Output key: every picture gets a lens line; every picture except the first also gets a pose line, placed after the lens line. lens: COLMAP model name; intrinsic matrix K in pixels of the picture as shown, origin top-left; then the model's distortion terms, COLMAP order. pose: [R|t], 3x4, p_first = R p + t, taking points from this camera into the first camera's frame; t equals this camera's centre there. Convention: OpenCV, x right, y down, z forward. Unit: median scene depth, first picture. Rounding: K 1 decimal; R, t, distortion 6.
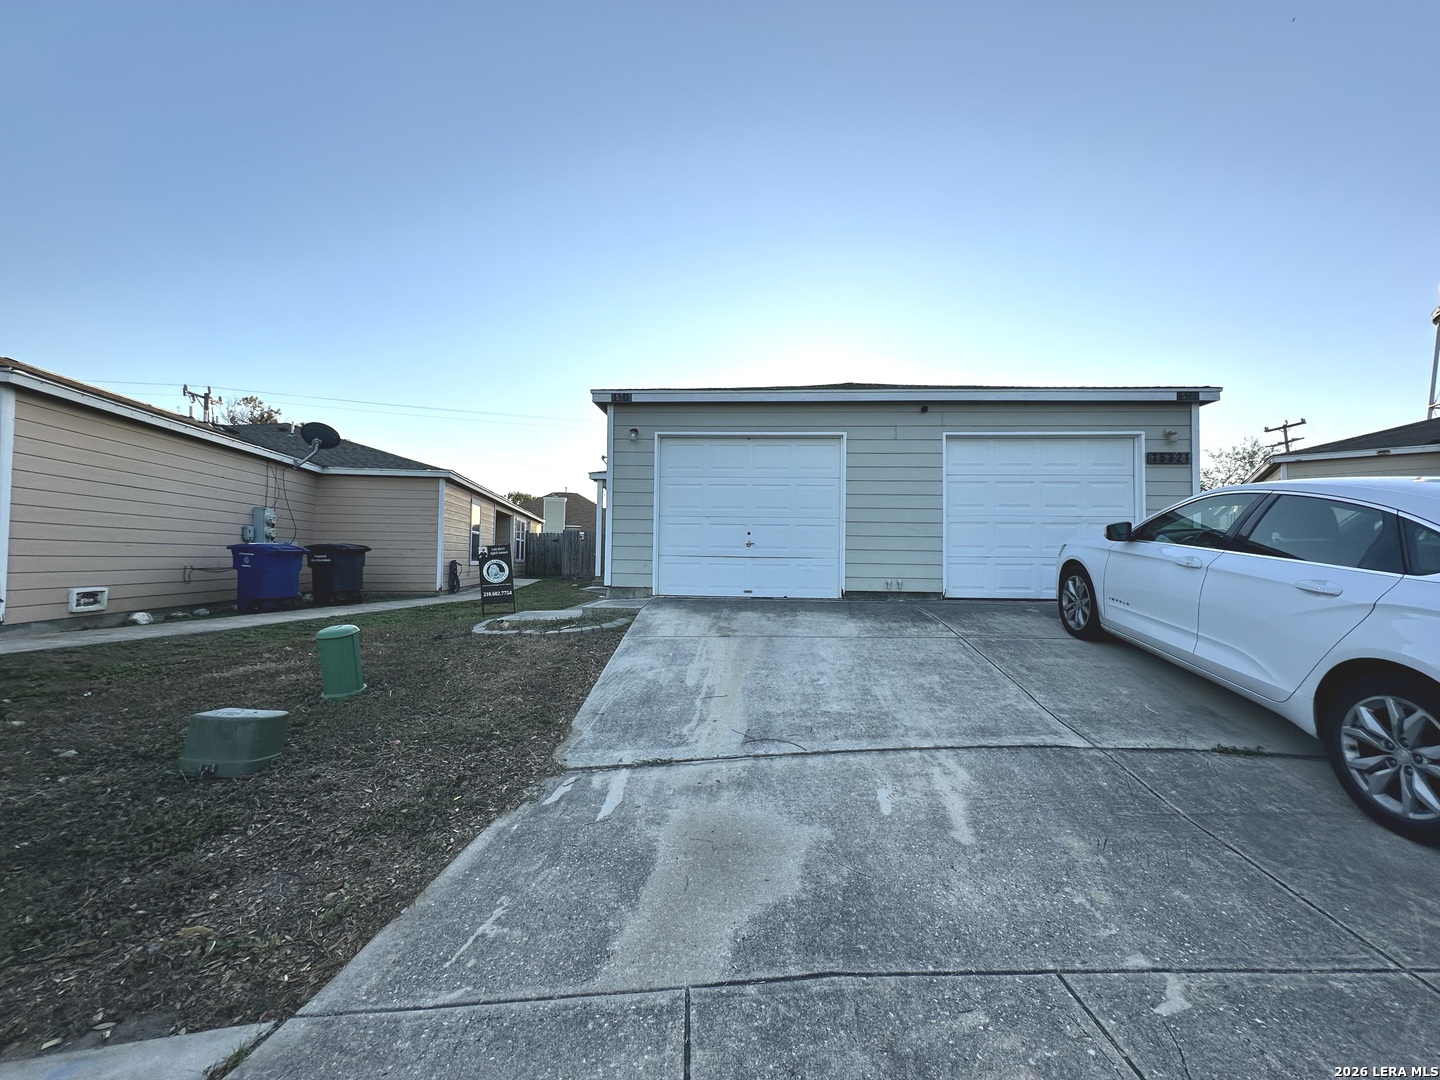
lens RADIAL K [[573.2, 0, 720.0], [0, 573.2, 540.0], [0, 0, 1]] dist [-0.001232, -0.000286]
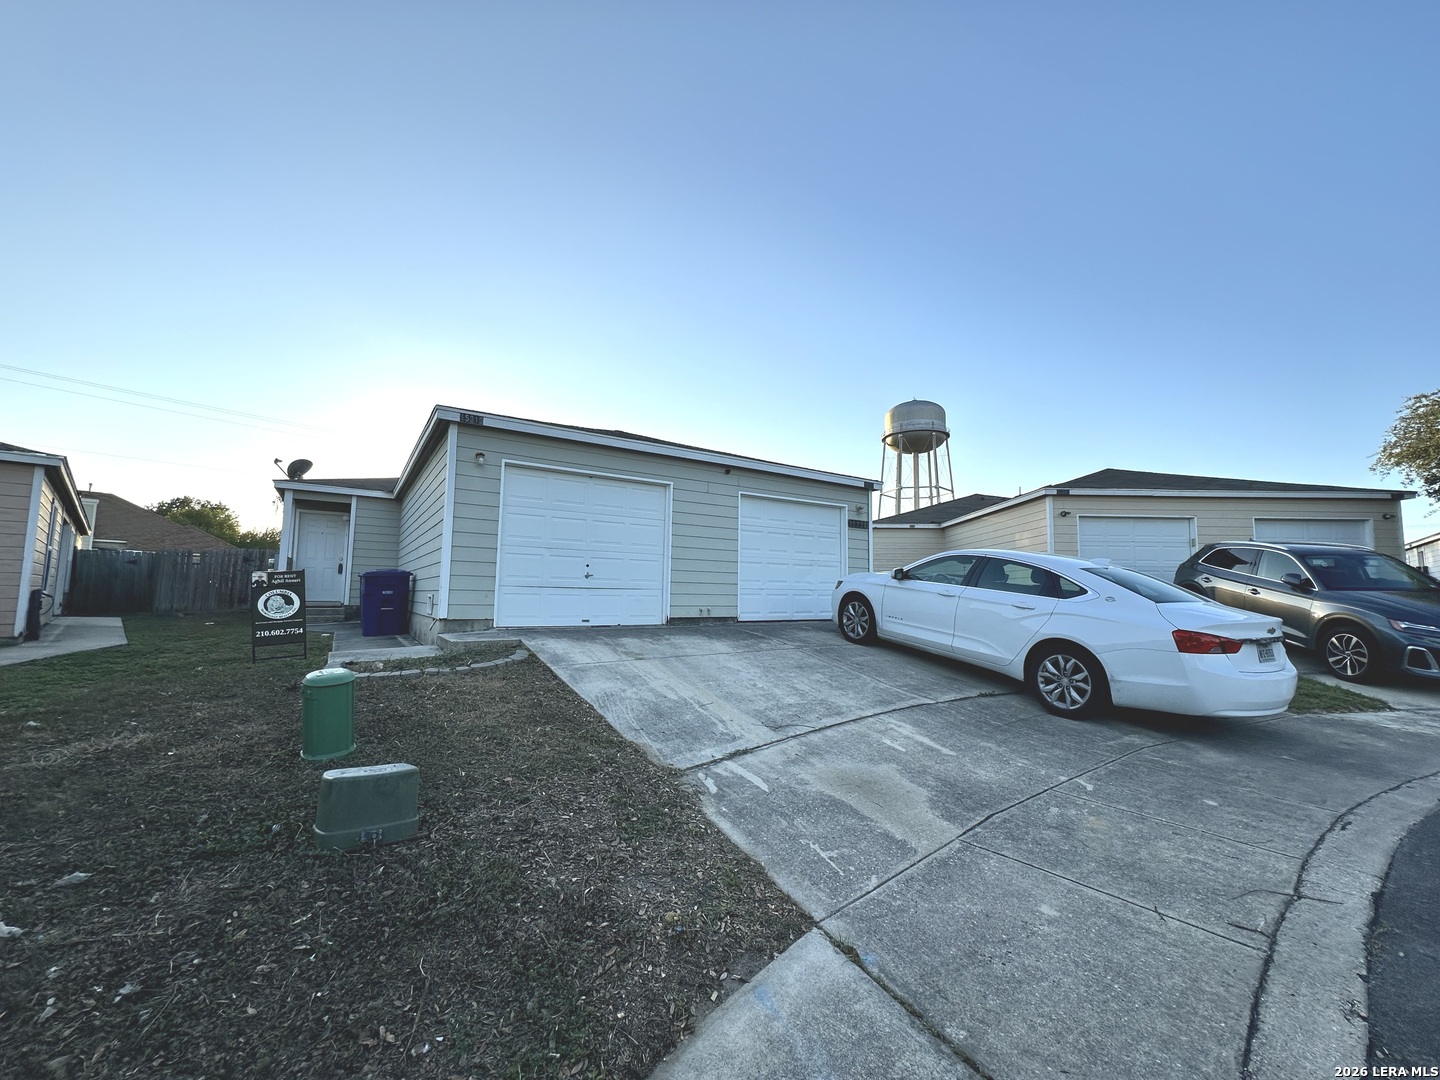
lens RADIAL K [[573.2, 0, 720.0], [0, 573.2, 540.0], [0, 0, 1]] dist [-0.001232, -0.000286]
pose [[0.805115, 0.055058, 0.590558, -0.678228], [-0.023114, 0.997838, -0.061517, 0.001149], [-0.592668, 0.035878, 0.804647, -0.001536]]
